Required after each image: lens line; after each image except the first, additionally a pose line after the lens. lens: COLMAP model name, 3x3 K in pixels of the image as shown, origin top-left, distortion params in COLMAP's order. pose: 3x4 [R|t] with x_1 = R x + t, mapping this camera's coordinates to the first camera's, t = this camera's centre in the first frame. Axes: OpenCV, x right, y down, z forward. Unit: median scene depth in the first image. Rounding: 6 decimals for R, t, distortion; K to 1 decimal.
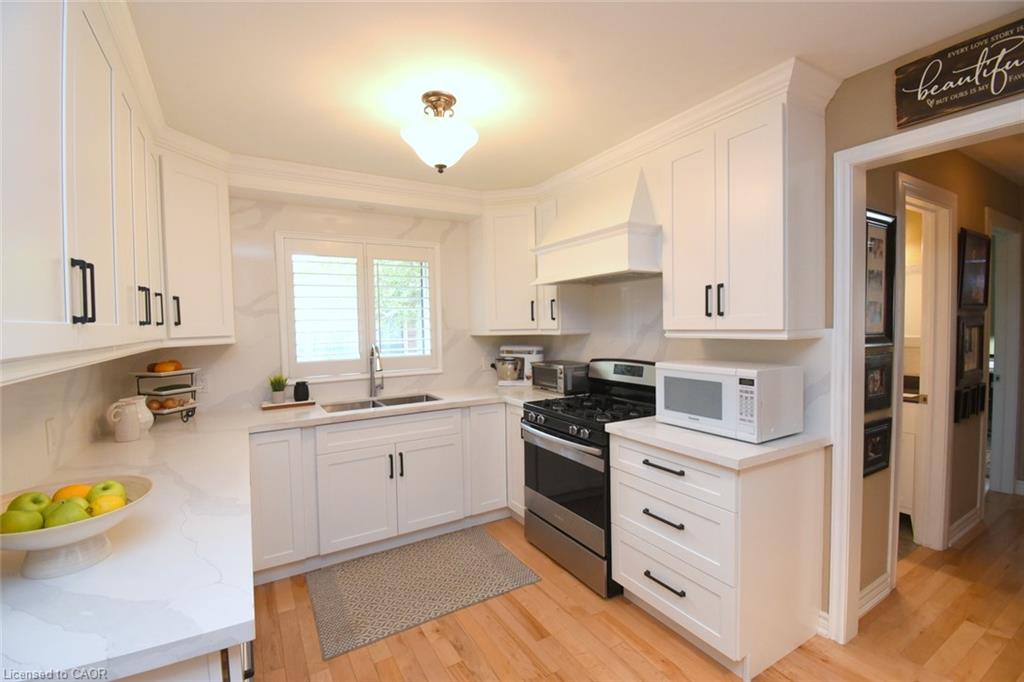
lens RADIAL K [[450.5, 0, 509.3], [0, 450.5, 341.0], [0, 0, 1]] dist [0.017040, -0.023427]
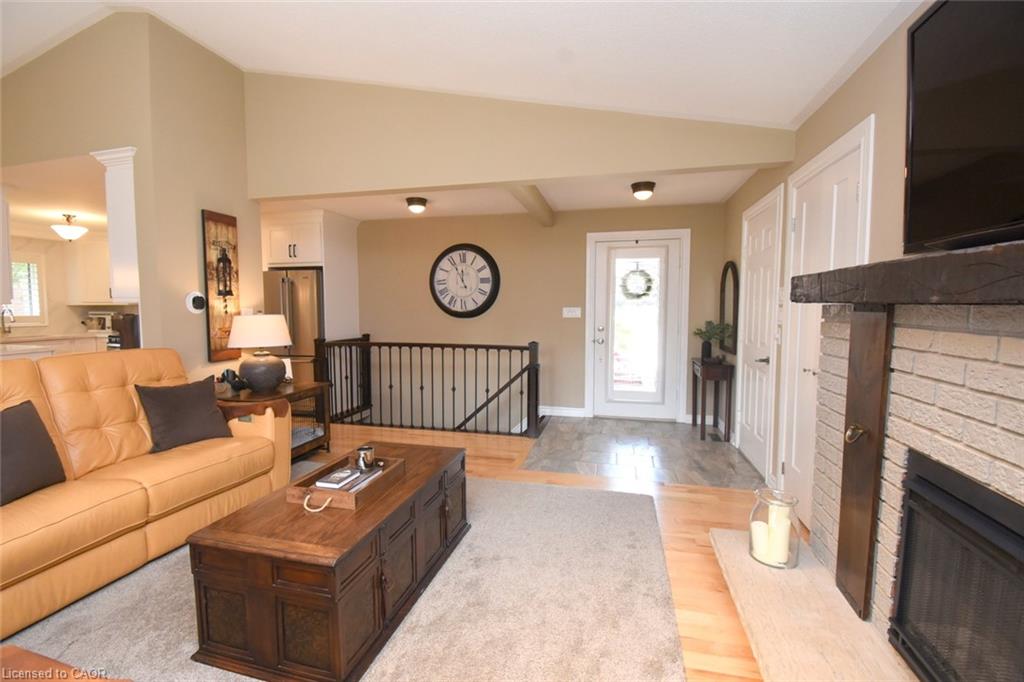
lens RADIAL K [[450.5, 0, 509.3], [0, 450.5, 341.0], [0, 0, 1]] dist [0.017040, -0.023427]
pose [[0.695333, -0.036847, 0.717743, -0.220077], [0.013290, 0.999173, 0.038419, 0.128441], [-0.718565, -0.017175, 0.695248, -2.292994]]
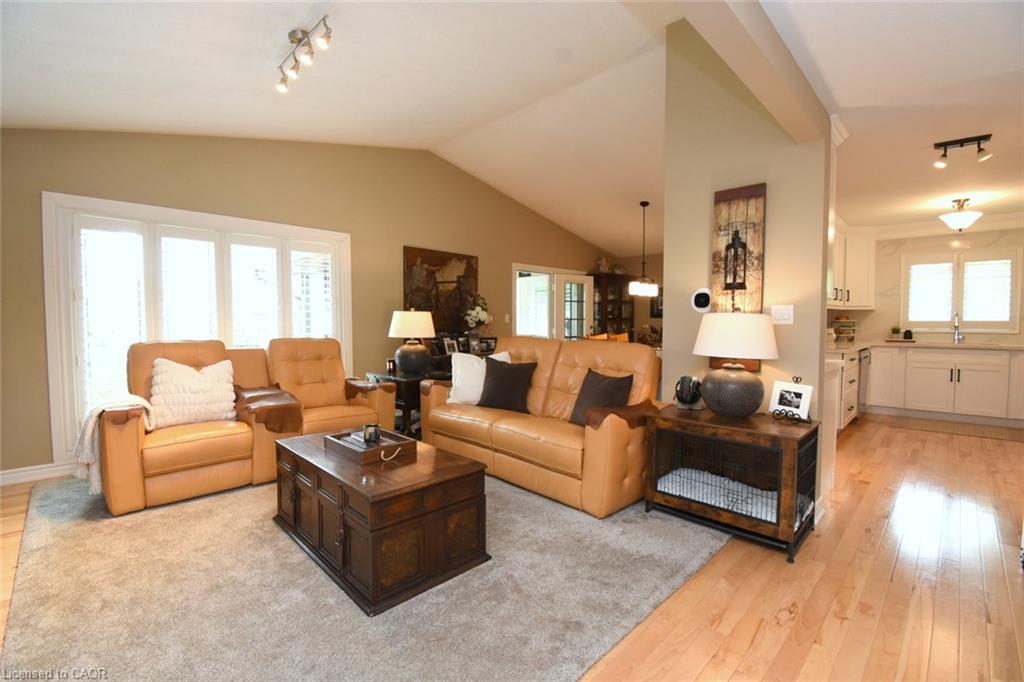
lens RADIAL K [[450.5, 0, 509.3], [0, 450.5, 341.0], [0, 0, 1]] dist [0.017040, -0.023427]
pose [[0.250638, 0.065107, -0.965889, 1.225951], [-0.039054, 0.997604, 0.057111, 0.113464], [0.967293, 0.023408, 0.252580, -1.447245]]
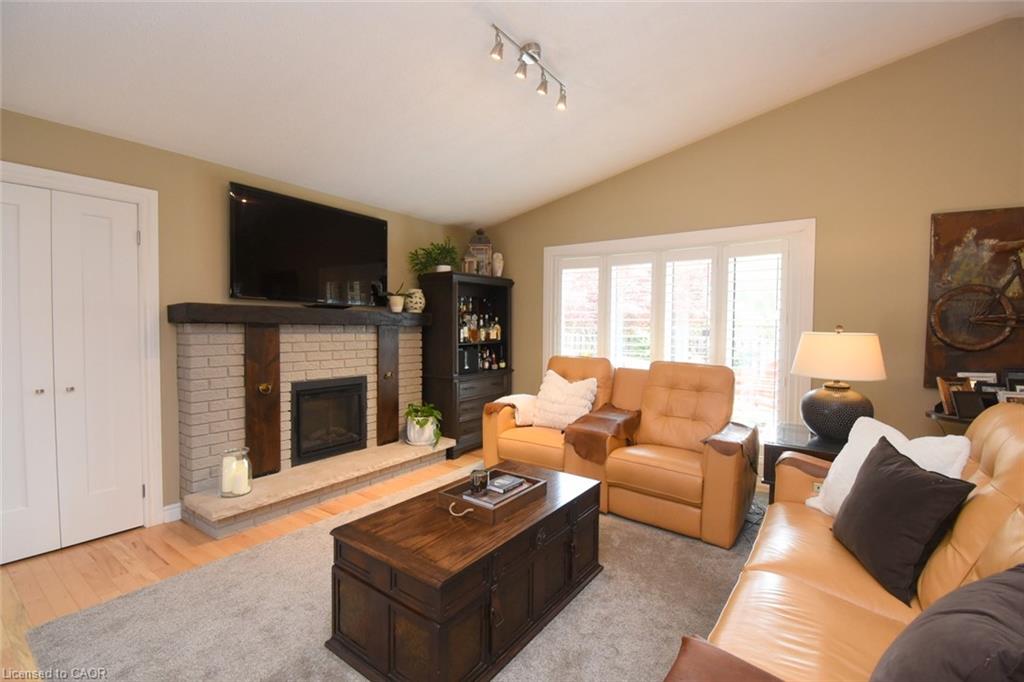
lens RADIAL K [[450.5, 0, 509.3], [0, 450.5, 341.0], [0, 0, 1]] dist [0.017040, -0.023427]
pose [[-0.914730, 0.026502, -0.403196, 0.490468], [-0.003605, 0.997272, 0.073728, 0.057091], [0.404050, 0.068895, -0.912139, -0.697447]]
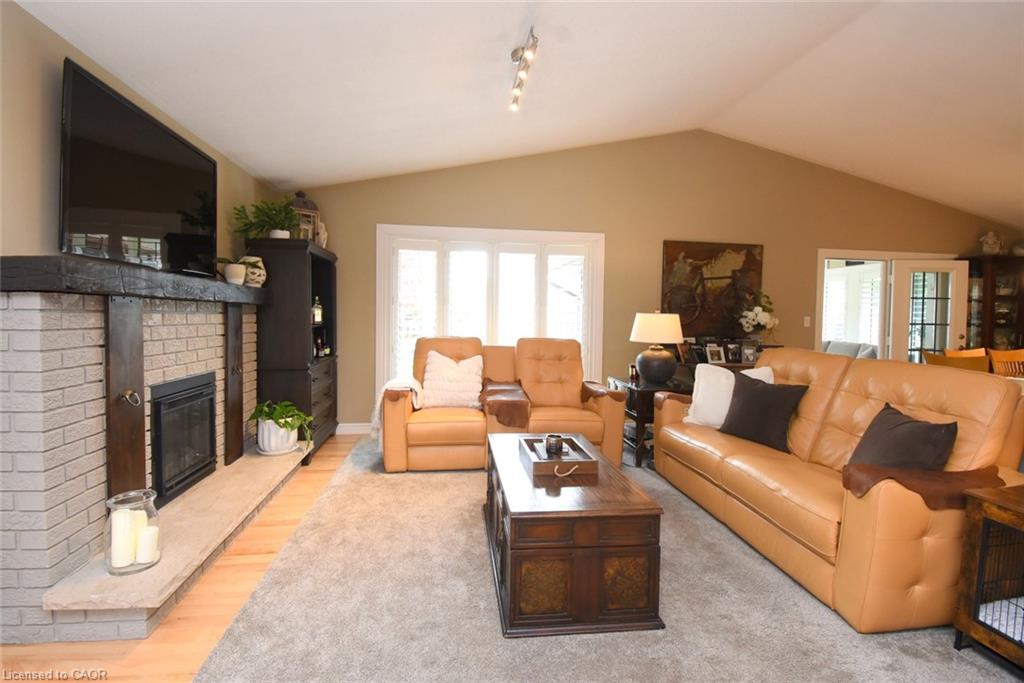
lens RADIAL K [[467.4, 0, 503.5], [0, 467.4, 329.0], [0, 0, 1]] dist [0.015732, -0.023072]
pose [[-0.392469, 0.042417, -0.918787, 1.140785], [-0.039136, 0.997261, 0.062757, 0.085397], [0.918932, 0.060588, -0.389734, -1.213556]]
